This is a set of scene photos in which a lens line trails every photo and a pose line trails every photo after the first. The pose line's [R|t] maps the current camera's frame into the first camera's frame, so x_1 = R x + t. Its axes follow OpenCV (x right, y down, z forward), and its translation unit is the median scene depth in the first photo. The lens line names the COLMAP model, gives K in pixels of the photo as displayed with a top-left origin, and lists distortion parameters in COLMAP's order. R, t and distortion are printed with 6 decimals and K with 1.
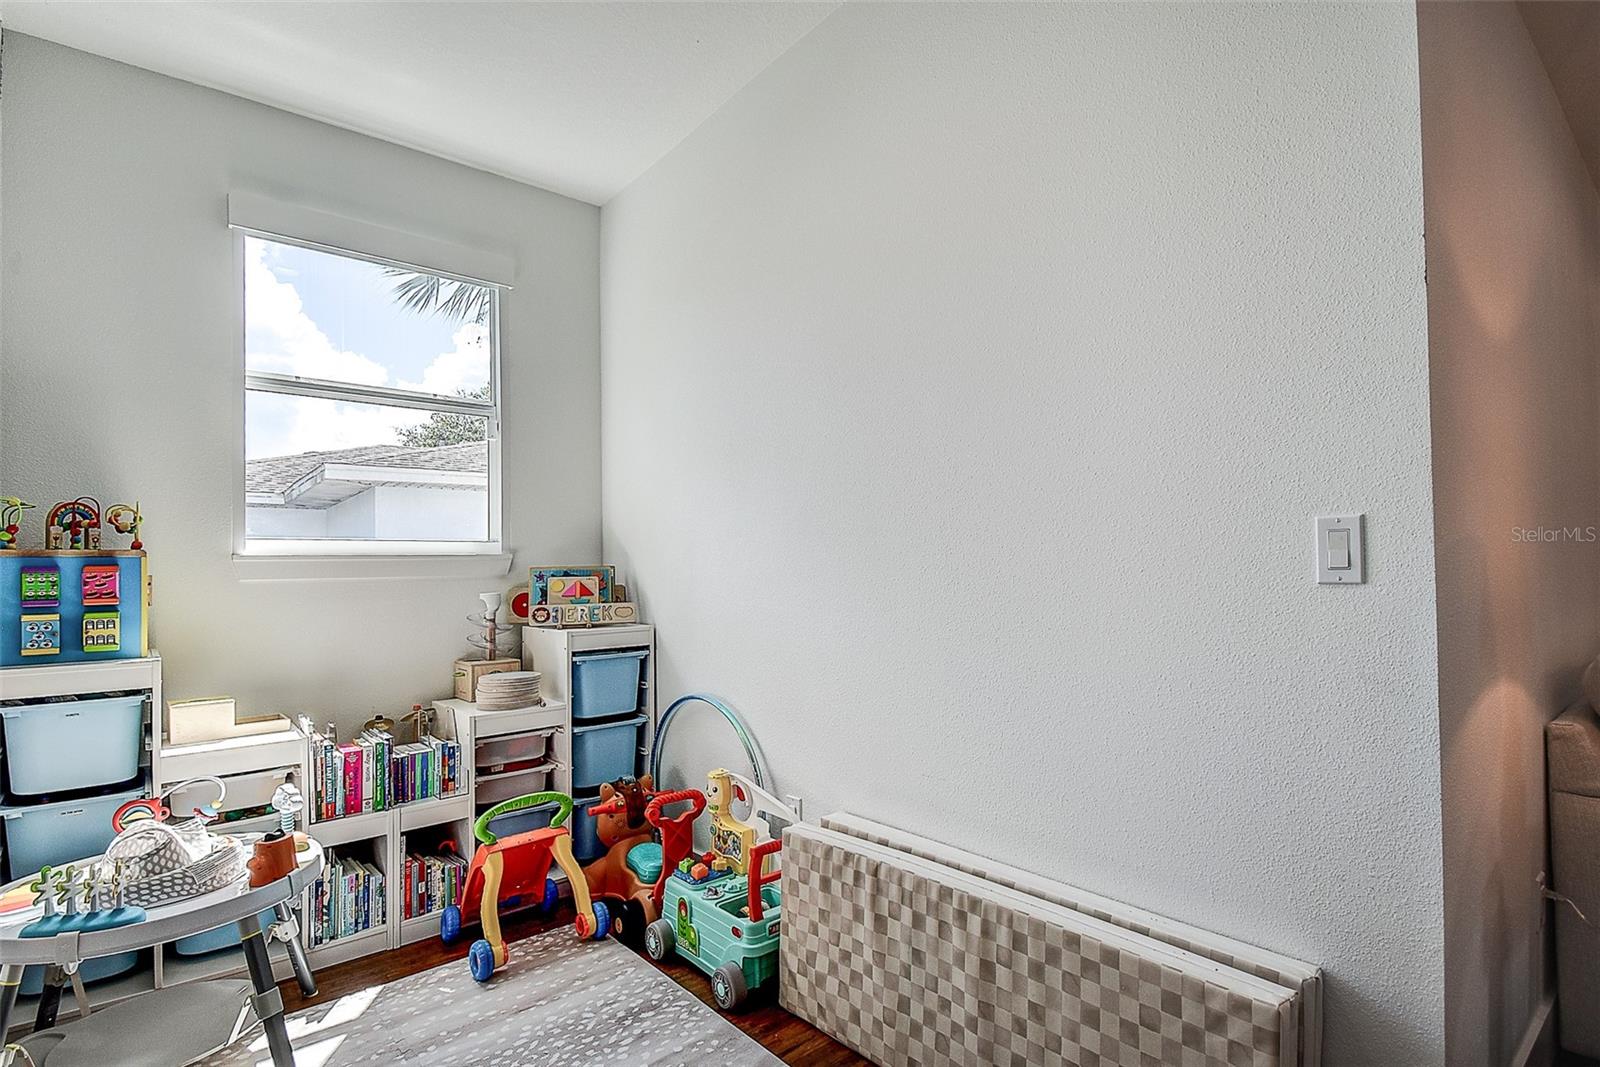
lens RADIAL K [[781.6, 0, 868.1], [0, 781.6, 555.3], [0, 0, 1]] dist [0.017048, -0.000008]
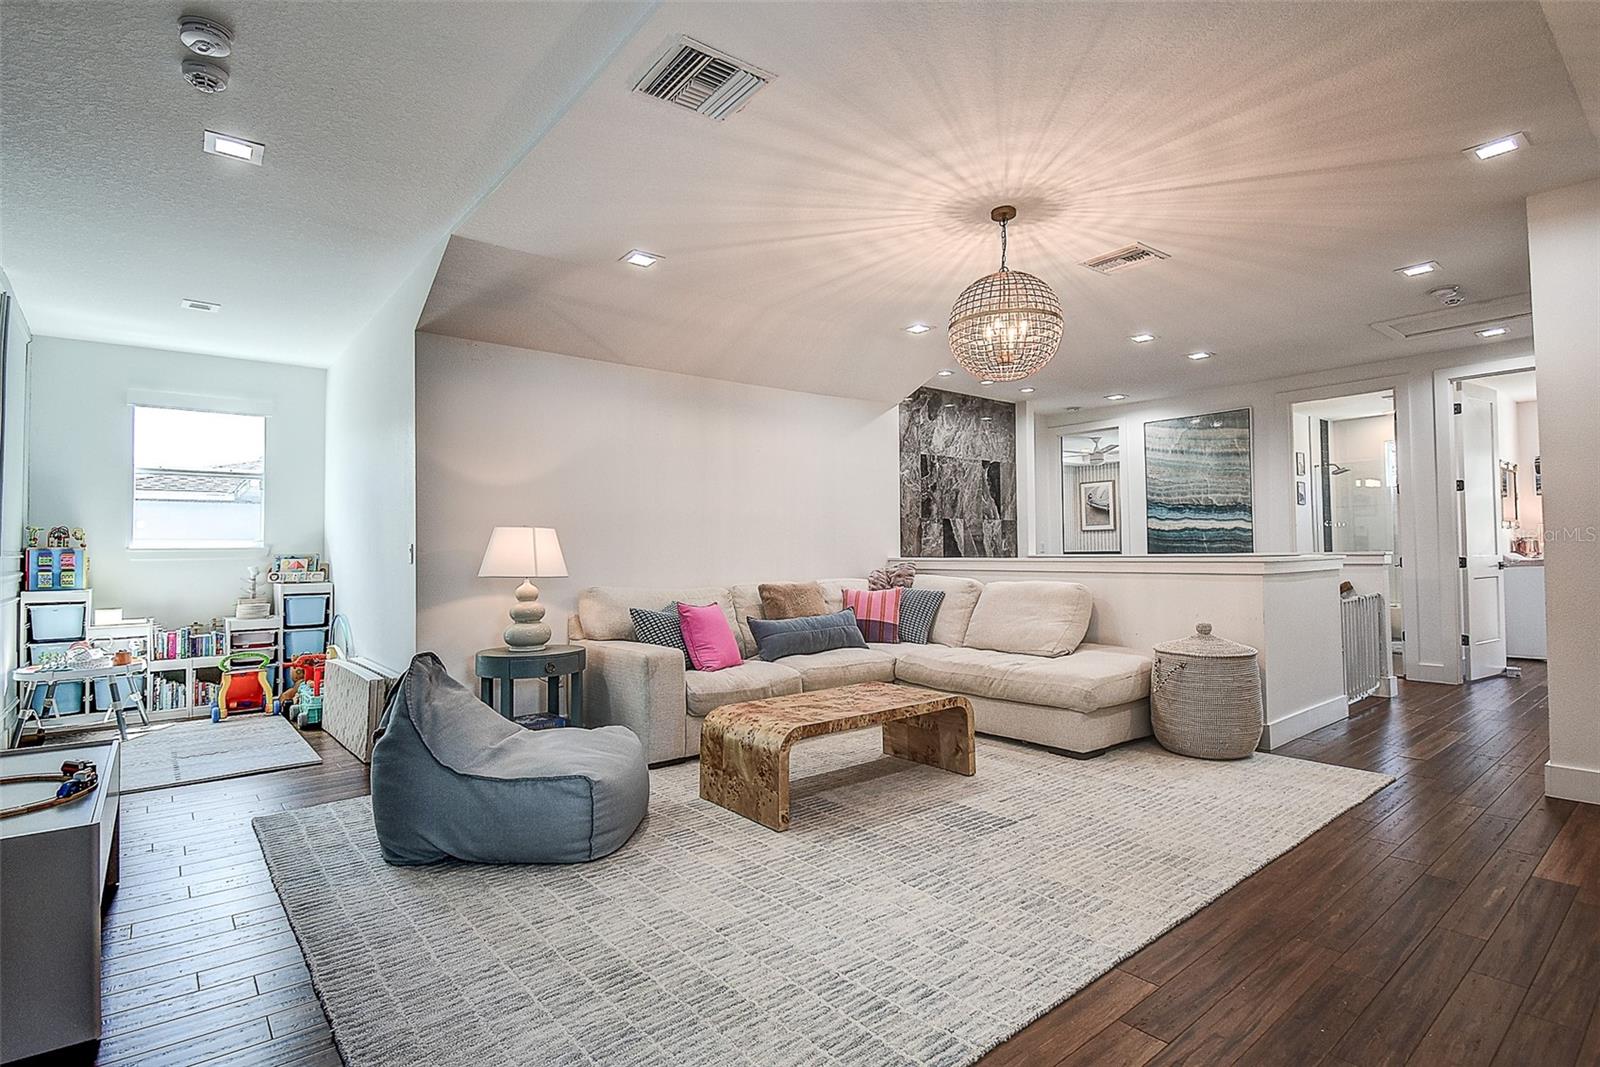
lens RADIAL K [[781.6, 0, 811.5], [0, 781.6, 532.3], [0, 0, 1]] dist [0.017048, -0.000008]
pose [[0.998500, -0.001911, -0.054718, 1.343100], [0.001146, 0.999901, -0.013995, -0.014355], [0.054739, 0.013912, 0.998404, -1.218479]]
